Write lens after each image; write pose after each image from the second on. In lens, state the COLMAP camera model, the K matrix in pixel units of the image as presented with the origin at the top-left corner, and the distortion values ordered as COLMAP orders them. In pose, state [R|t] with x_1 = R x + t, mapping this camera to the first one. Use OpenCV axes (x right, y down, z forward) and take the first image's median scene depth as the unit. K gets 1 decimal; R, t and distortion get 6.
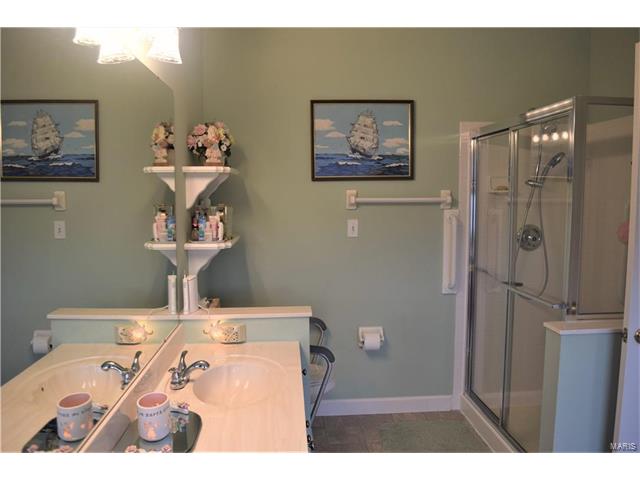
lens RADIAL K [[505.8, 0, 320.0], [0, 505.8, 240.0], [0, 0, 1]] dist [-0.103065, 0.006537]
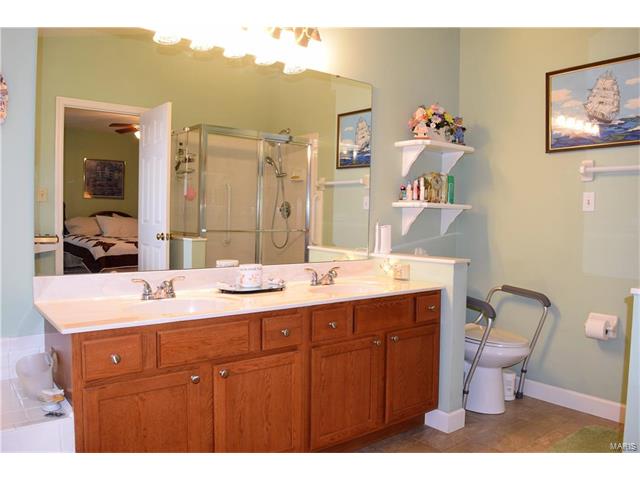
lens RADIAL K [[505.8, 0, 320.0], [0, 505.8, 240.0], [0, 0, 1]] dist [-0.103065, 0.006537]
pose [[0.567244, 0.045221, -0.822307, 0.533712], [-0.097619, 0.995144, -0.012613, 0.107408], [0.817743, 0.087427, 0.568904, 0.103693]]
